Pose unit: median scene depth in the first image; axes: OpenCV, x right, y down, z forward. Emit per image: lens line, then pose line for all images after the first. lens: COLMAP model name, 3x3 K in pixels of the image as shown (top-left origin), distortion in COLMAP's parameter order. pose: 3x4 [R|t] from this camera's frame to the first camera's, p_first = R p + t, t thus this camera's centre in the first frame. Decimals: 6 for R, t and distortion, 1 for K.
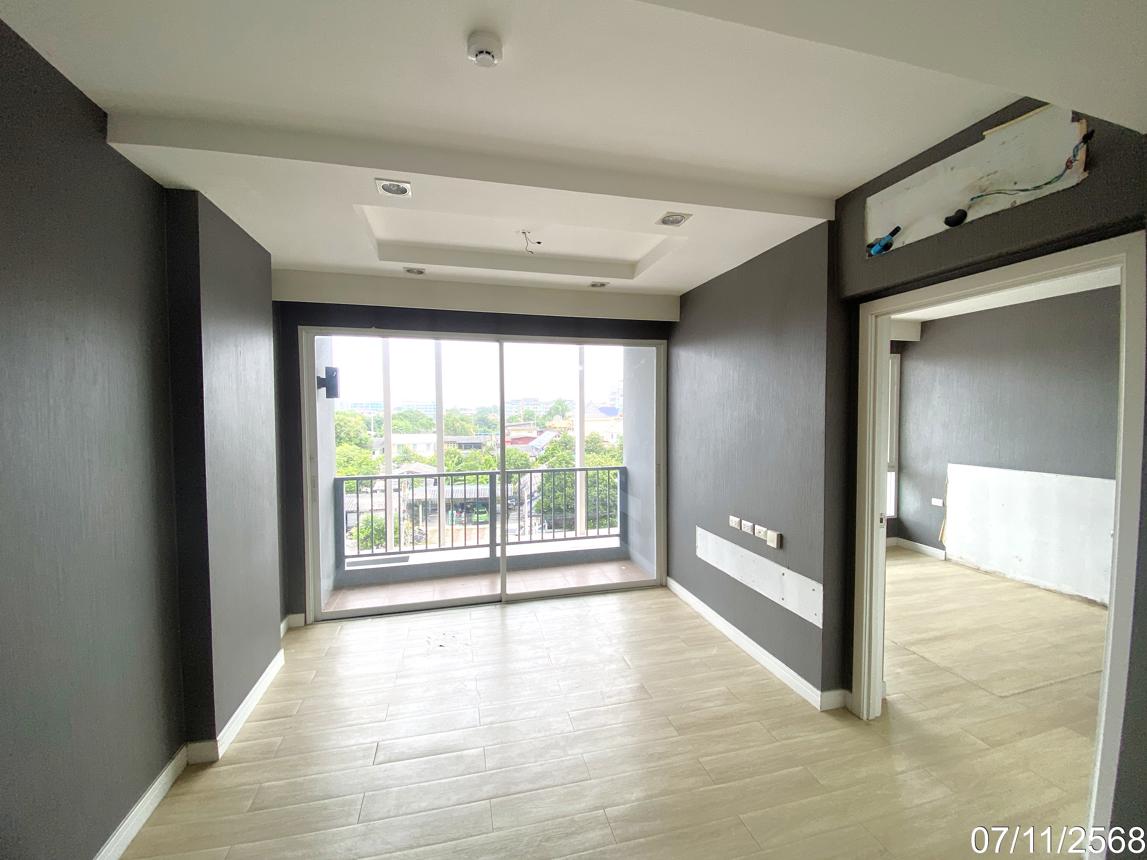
lens RADIAL K [[464.6, 0, 567.3], [0, 464.6, 430.3], [0, 0, 1]] dist [0.030840, -0.025543]
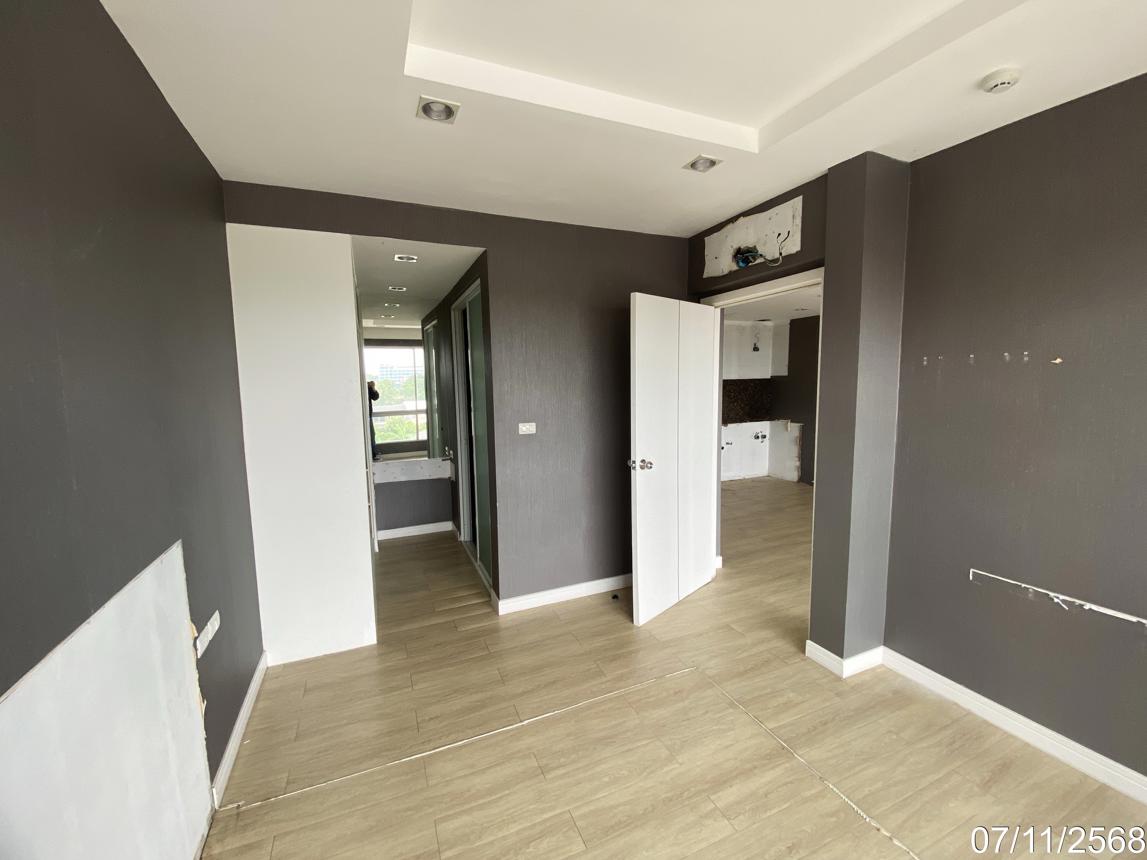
lens RADIAL K [[464.6, 0, 567.3], [0, 464.6, 430.3], [0, 0, 1]] dist [0.030840, -0.025543]
pose [[-0.988215, 0.035488, -0.148902, 0.761938], [0.014180, 0.989795, 0.141794, -0.037912], [0.152415, 0.138012, -0.978633, 1.065560]]
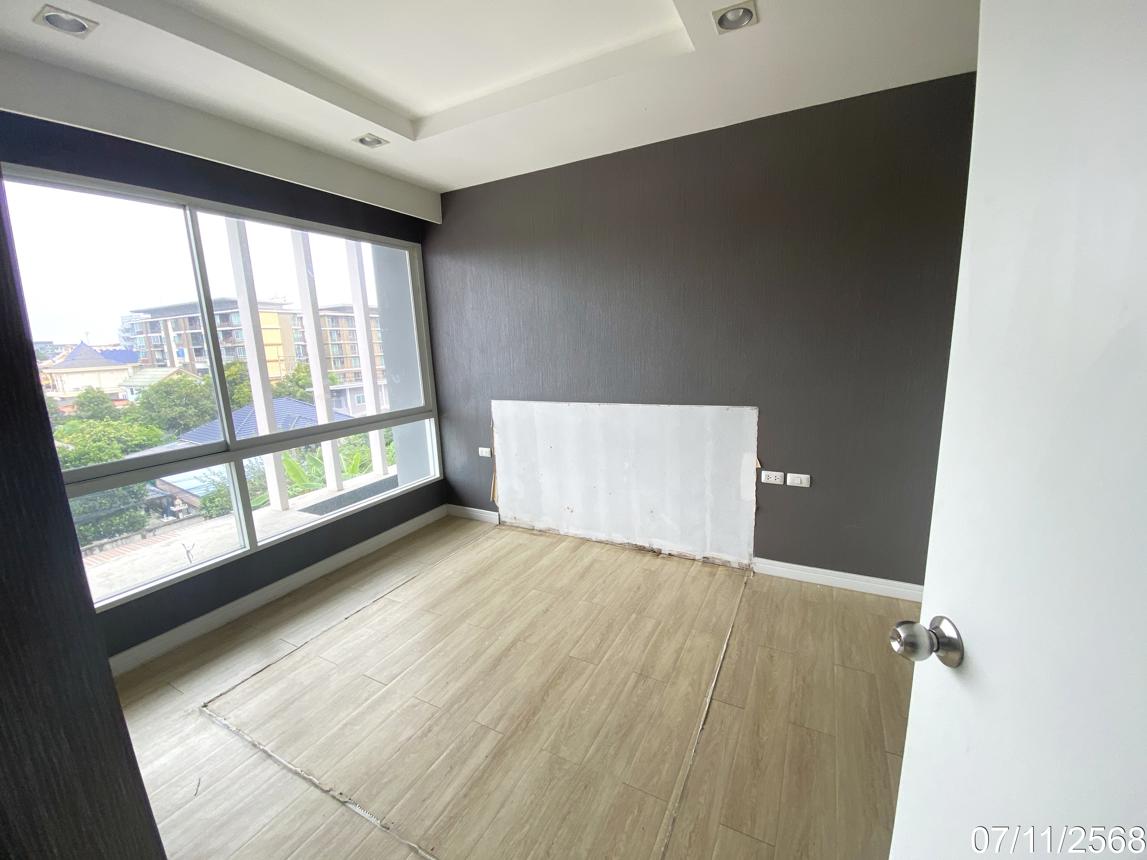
lens RADIAL K [[464.6, 0, 567.3], [0, 464.6, 430.3], [0, 0, 1]] dist [0.030840, -0.025543]
pose [[0.674861, -0.160809, 0.720210, 0.388959], [0.064296, 0.985070, 0.159699, 0.008556], [-0.735138, -0.061468, 0.675125, 0.449993]]
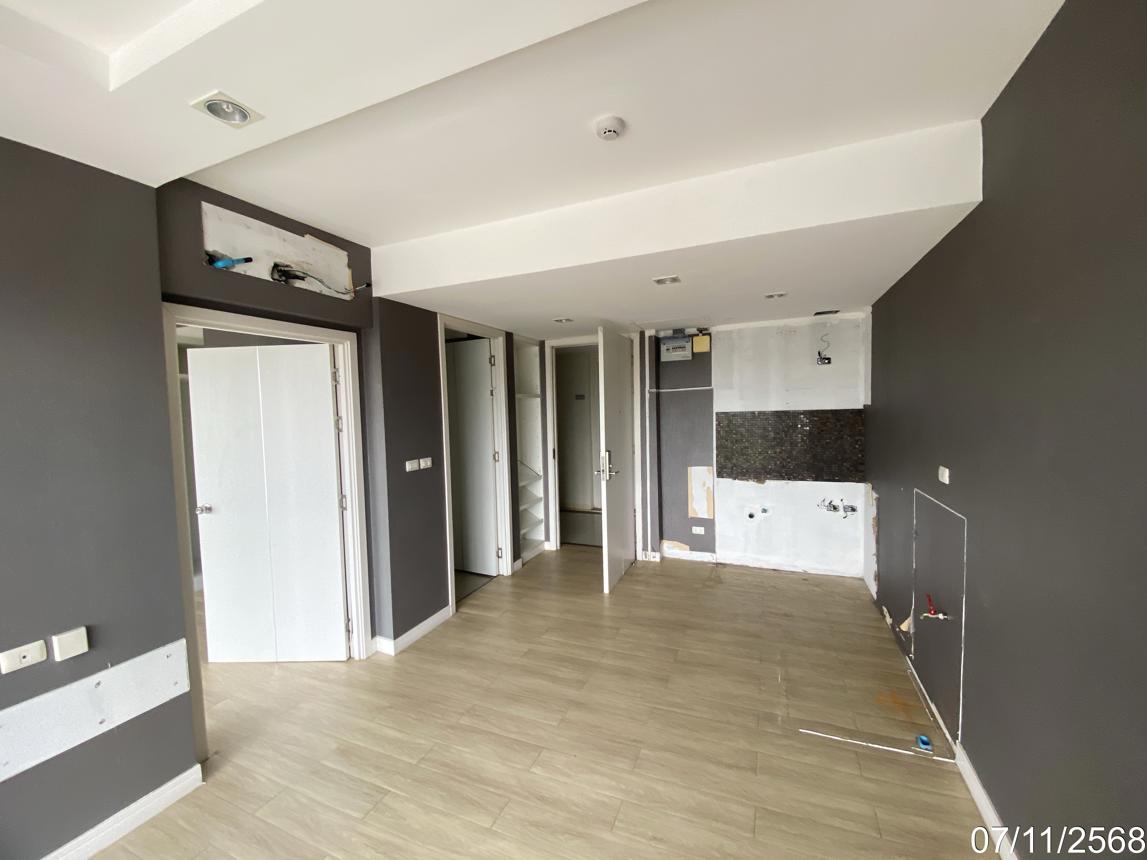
lens RADIAL K [[466.2, 0, 579.0], [0, 466.2, 433.8], [0, 0, 1]] dist [-0.000192, 0.000004]
pose [[-0.796105, -0.011815, 0.605043, -0.269268], [0.048447, 0.995356, 0.083183, -0.032446], [-0.603216, 0.095535, -0.791835, 0.653044]]
